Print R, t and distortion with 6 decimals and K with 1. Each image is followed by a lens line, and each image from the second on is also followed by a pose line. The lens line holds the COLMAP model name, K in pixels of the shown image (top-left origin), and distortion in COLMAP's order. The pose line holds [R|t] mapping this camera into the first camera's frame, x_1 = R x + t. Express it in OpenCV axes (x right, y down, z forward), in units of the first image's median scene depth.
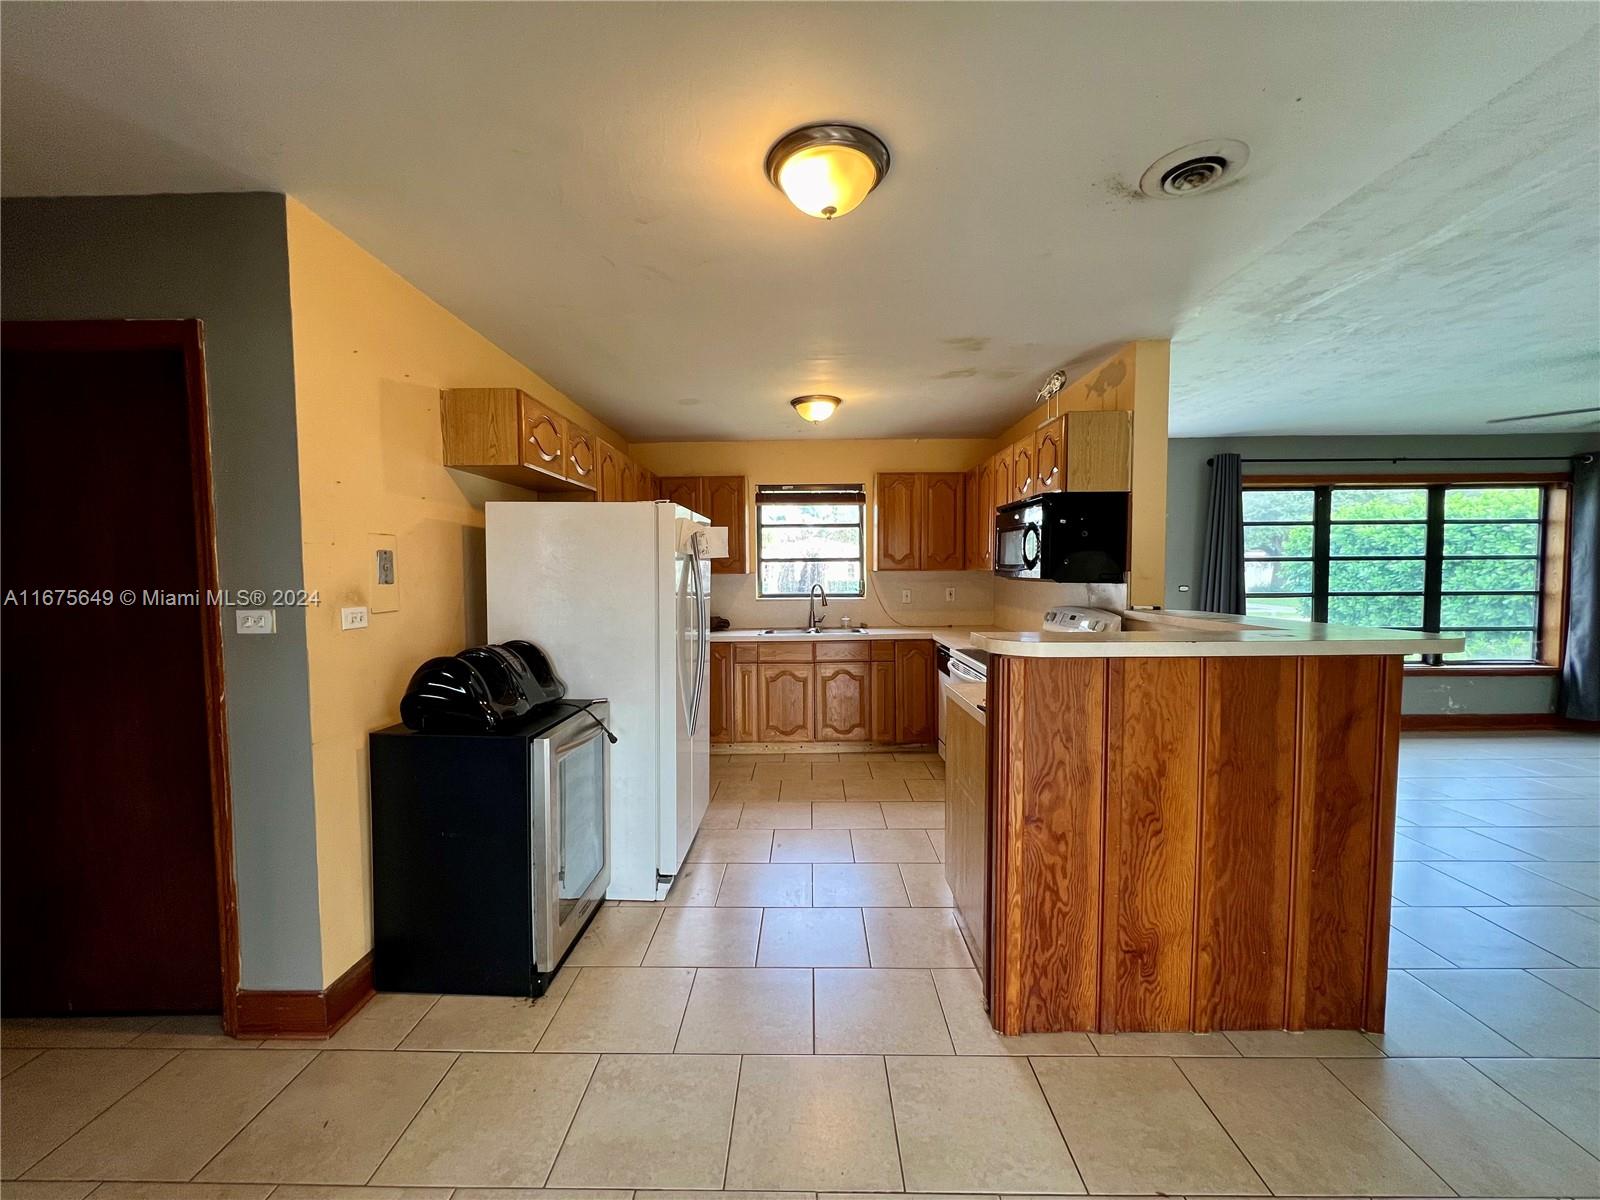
lens RADIAL K [[642.5, 0, 799.1], [0, 642.5, 606.3], [0, 0, 1]] dist [-0.001285, 0.000228]
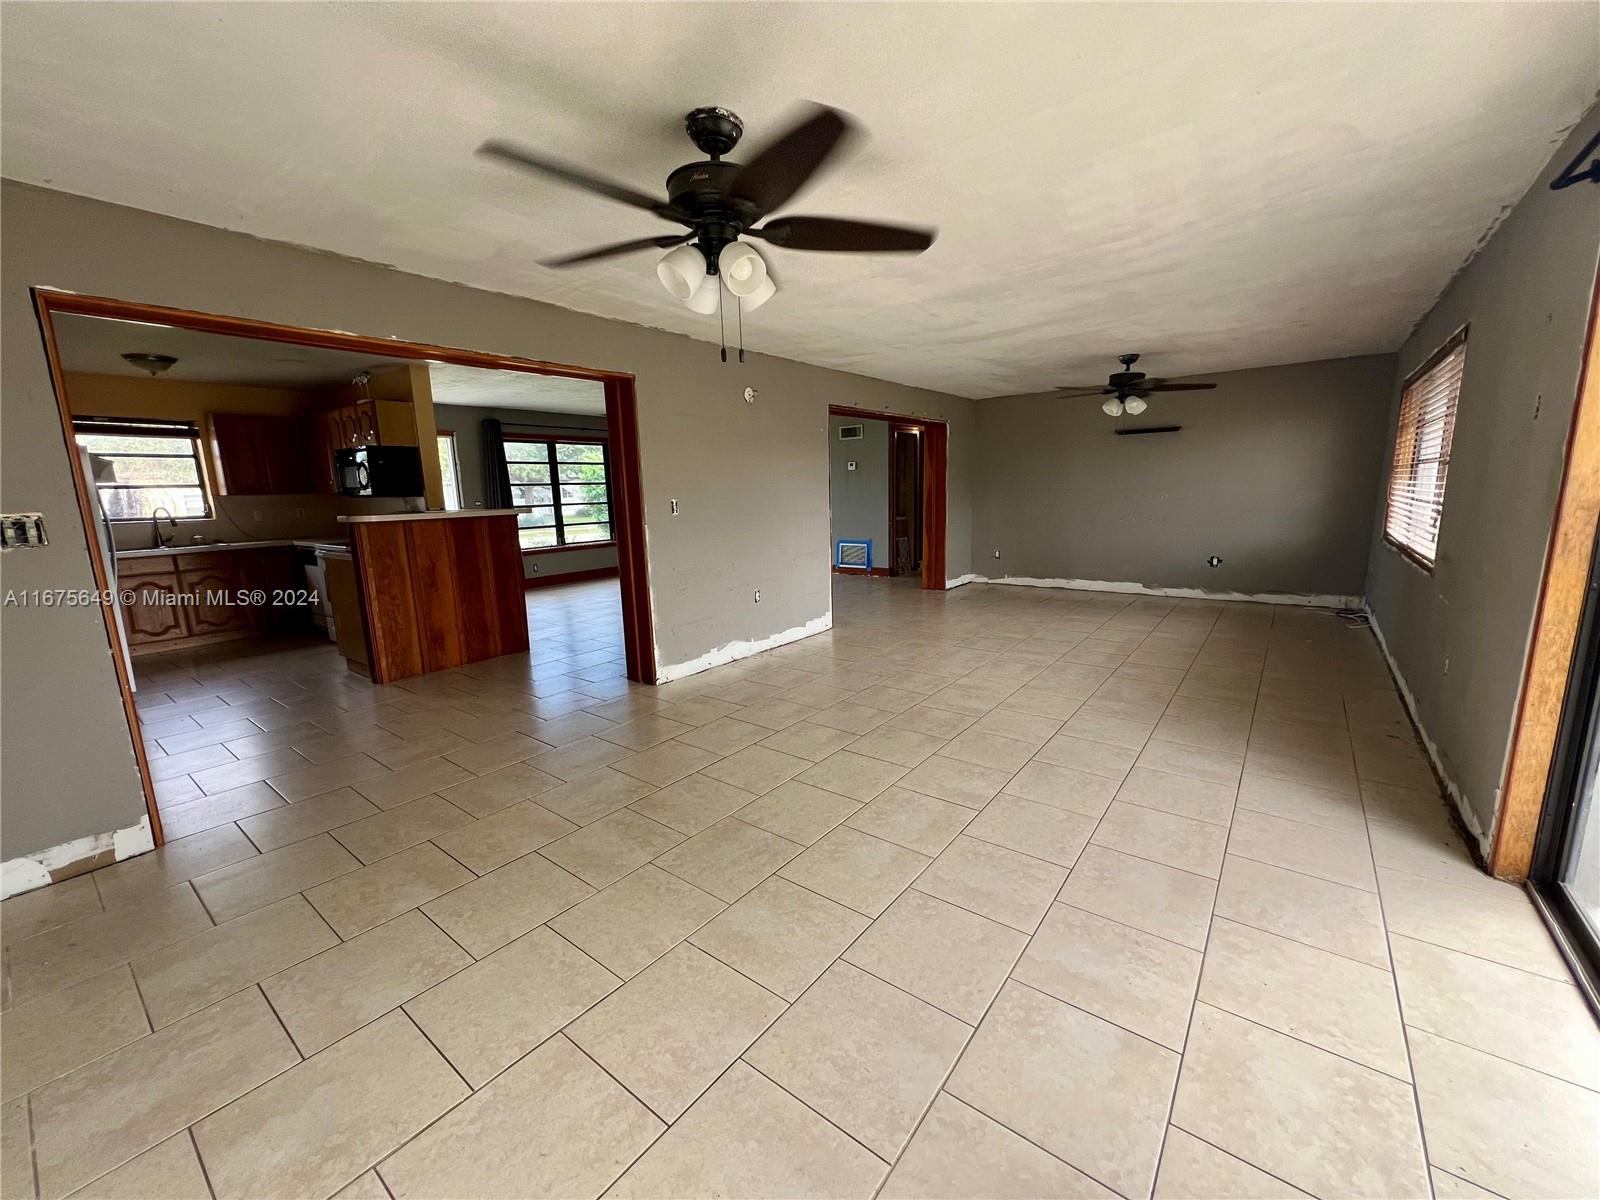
lens RADIAL K [[642.5, 0, 799.1], [0, 642.5, 606.3], [0, 0, 1]] dist [-0.001285, 0.000228]
pose [[0.600827, -0.153675, 0.784468, -0.520019], [0.066749, 0.987565, 0.142338, 0.128404], [-0.796587, -0.033158, 0.603613, -1.498747]]
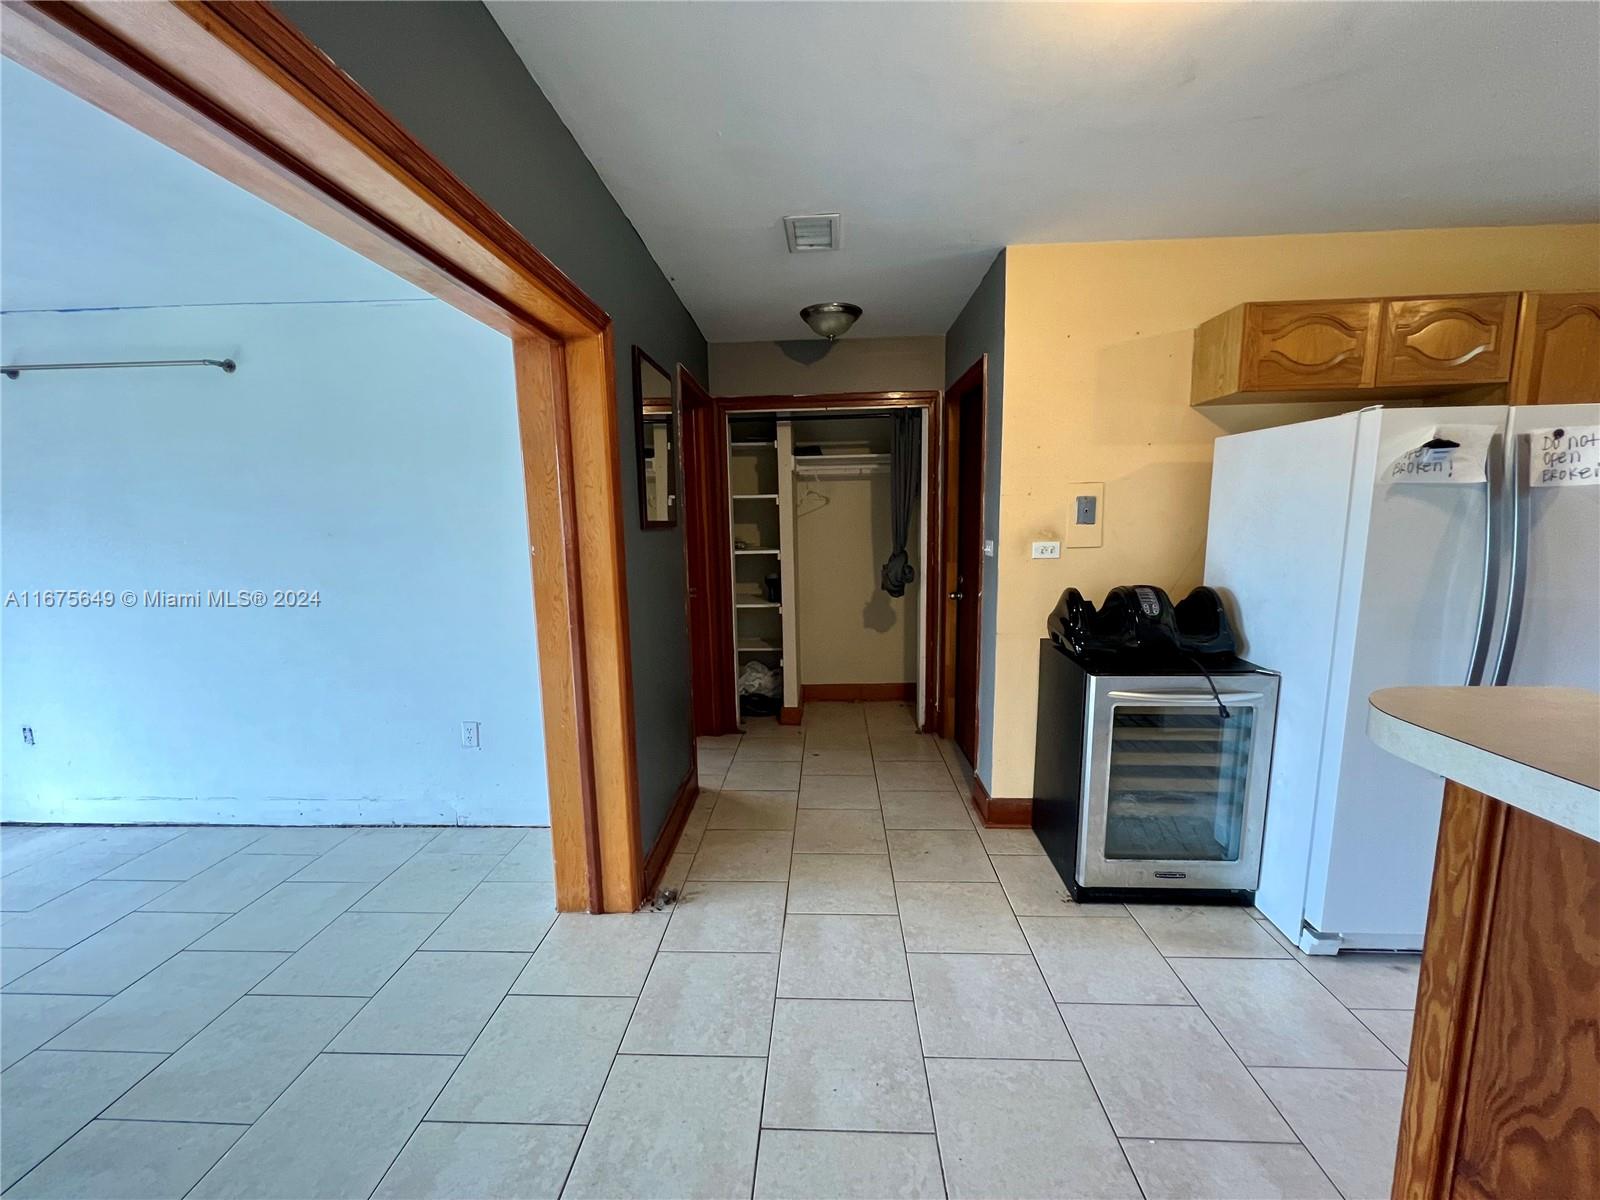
lens RADIAL K [[642.5, 0, 799.1], [0, 642.5, 606.3], [0, 0, 1]] dist [-0.001285, 0.000228]
pose [[-0.027876, 0.149487, -0.988371, 0.602065], [-0.032974, 0.988079, 0.150373, -0.046220], [0.999067, 0.036782, -0.022615, 0.502367]]
